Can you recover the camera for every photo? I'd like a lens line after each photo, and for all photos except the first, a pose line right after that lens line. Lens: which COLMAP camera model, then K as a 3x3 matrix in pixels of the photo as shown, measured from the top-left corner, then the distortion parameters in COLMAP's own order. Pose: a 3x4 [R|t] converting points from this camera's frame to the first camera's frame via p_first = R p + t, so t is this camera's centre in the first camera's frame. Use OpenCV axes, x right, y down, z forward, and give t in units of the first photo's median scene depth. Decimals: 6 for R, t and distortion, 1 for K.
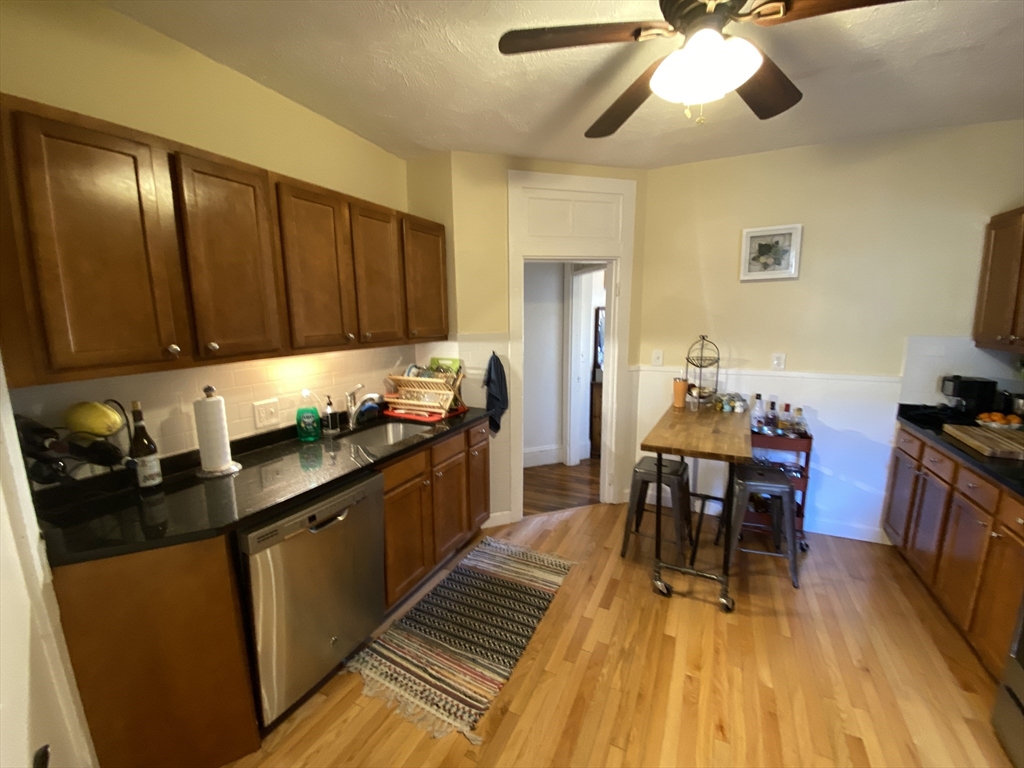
lens RADIAL K [[413.4, 0, 513.5], [0, 413.4, 384.6], [0, 0, 1]] dist [0.022653, -0.022251]
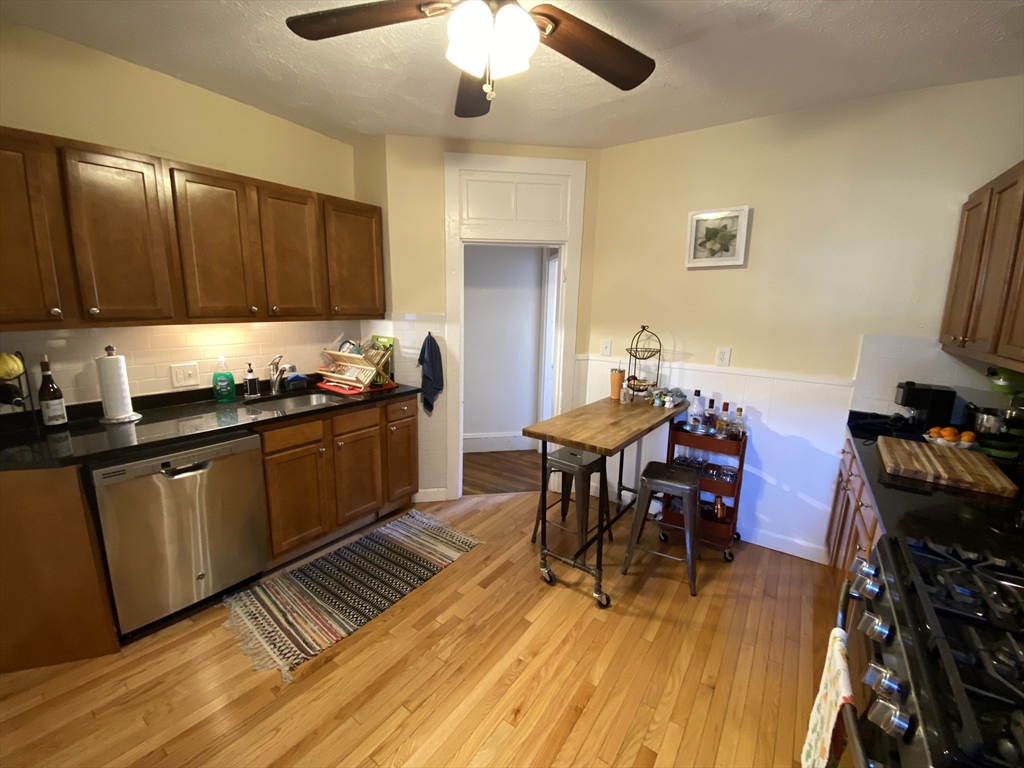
lens RADIAL K [[413.4, 0, 513.5], [0, 413.4, 384.6], [0, 0, 1]] dist [0.022653, -0.022251]
pose [[0.986298, 0.063123, -0.152420, 0.385271], [-0.058864, 0.997743, 0.032300, 0.004996], [0.154114, -0.022886, 0.987788, 0.015239]]
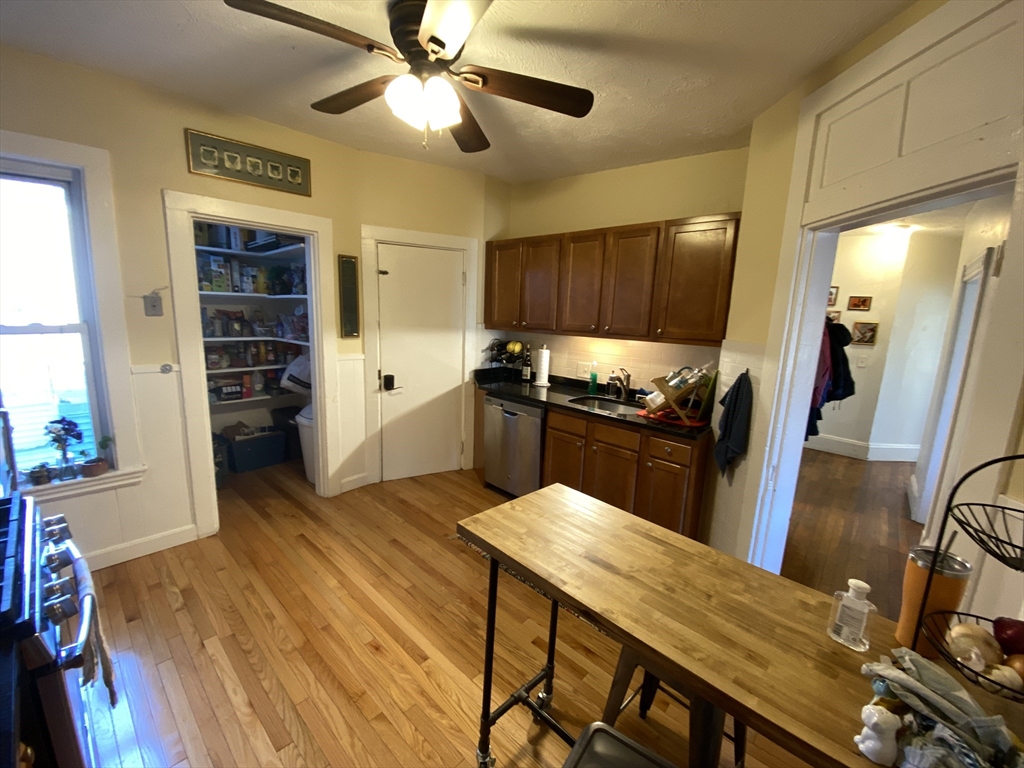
lens RADIAL K [[412.6, 0, 512.6], [0, 412.6, 384.6], [0, 0, 1]] dist [0.031677, -0.027229]
pose [[-0.282344, 0.165467, -0.944935, 0.909163], [-0.199684, 0.953300, 0.226597, -0.165233], [0.938301, 0.252667, -0.236117, 0.944953]]
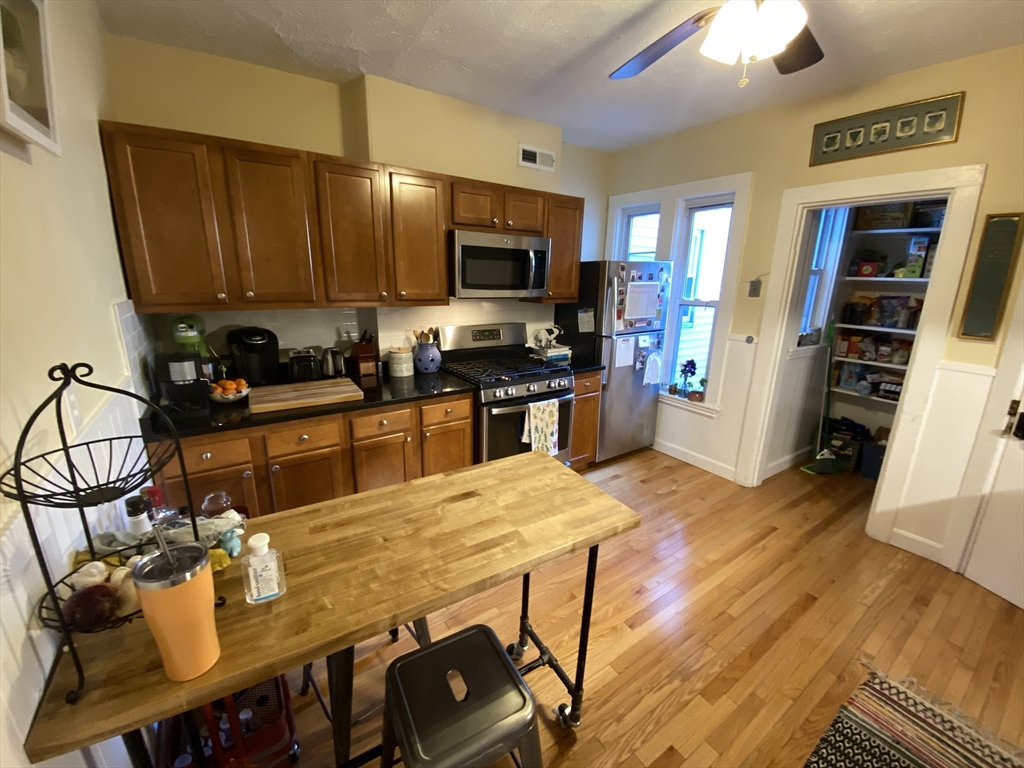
lens RADIAL K [[412.6, 0, 512.6], [0, 412.6, 384.6], [0, 0, 1]] dist [0.031677, -0.027229]
pose [[-0.867043, -0.138317, 0.478650, 0.195063], [0.066428, 0.920023, 0.386192, -0.214467], [-0.493786, 0.366641, -0.788511, 1.301133]]
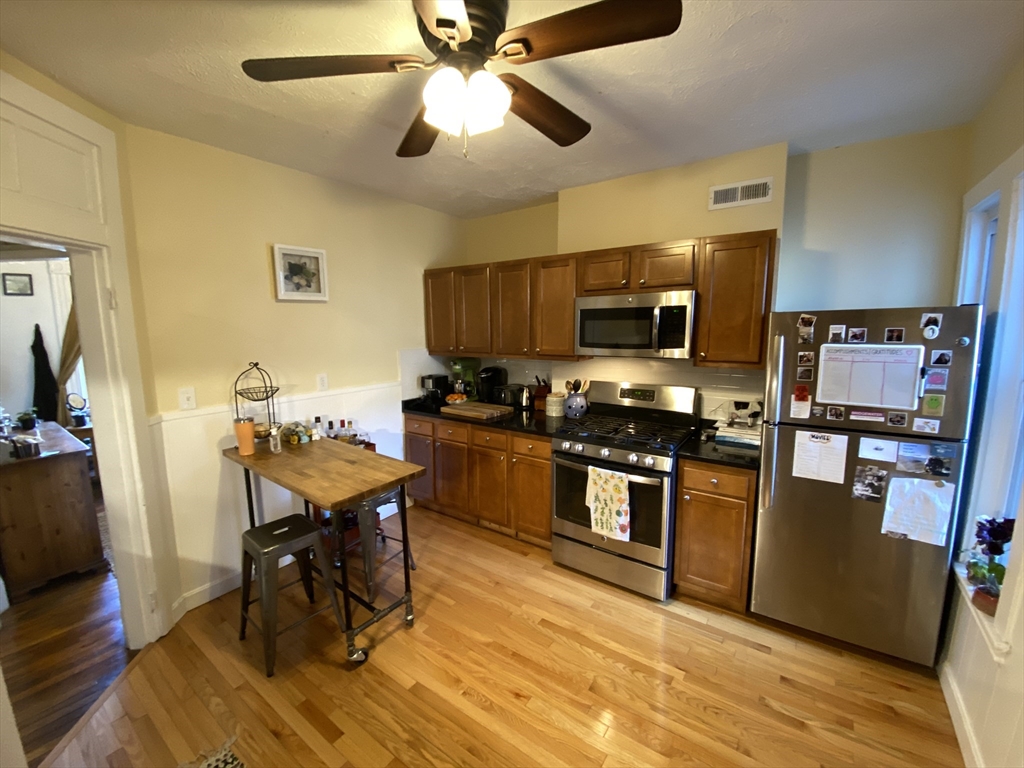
lens RADIAL K [[412.6, 0, 512.6], [0, 412.6, 384.6], [0, 0, 1]] dist [0.031677, -0.027229]
pose [[0.164077, -0.133173, 0.977417, -0.336768], [0.168494, 0.980068, 0.105249, -0.093442], [-0.971951, 0.147420, 0.183245, 0.434933]]
